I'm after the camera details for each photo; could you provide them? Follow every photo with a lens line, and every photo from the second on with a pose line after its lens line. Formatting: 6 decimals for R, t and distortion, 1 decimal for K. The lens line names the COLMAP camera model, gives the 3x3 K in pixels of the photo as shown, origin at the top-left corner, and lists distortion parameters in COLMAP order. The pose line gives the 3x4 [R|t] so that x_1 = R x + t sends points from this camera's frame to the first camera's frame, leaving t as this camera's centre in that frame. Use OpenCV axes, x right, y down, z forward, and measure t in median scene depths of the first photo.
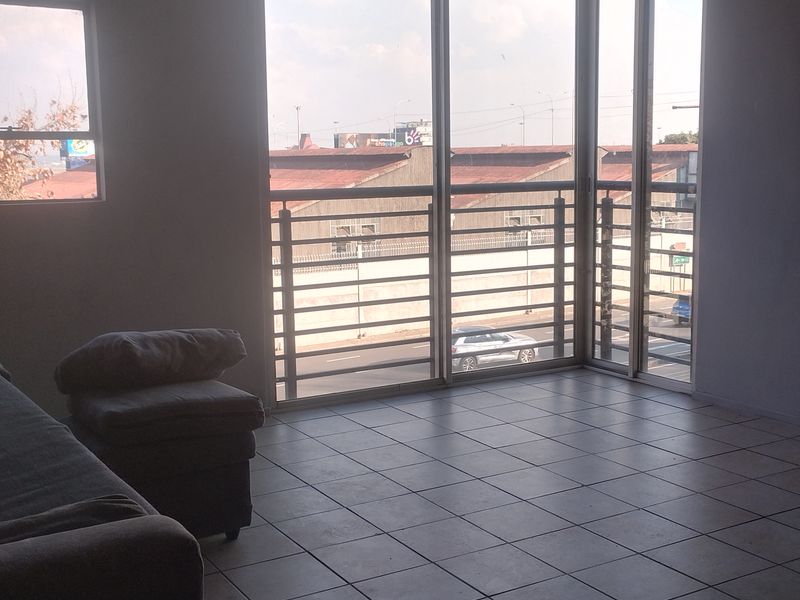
lens RADIAL K [[1028.3, 0, 400.0], [0, 1028.3, 300.0], [0, 0, 1]] dist [0.018437, 0.036976]
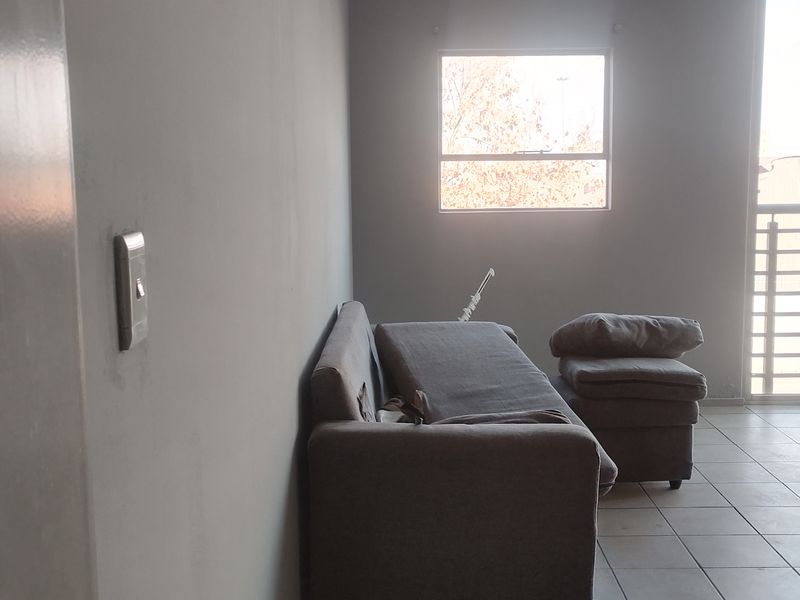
lens RADIAL K [[1028.3, 0, 400.0], [0, 1028.3, 300.0], [0, 0, 1]] dist [0.018437, 0.036976]
pose [[0.861943, 0.070925, -0.502020, 0.154747], [-0.074568, 0.997133, 0.012845, 0.017106], [0.501491, 0.026363, 0.864761, -0.230085]]
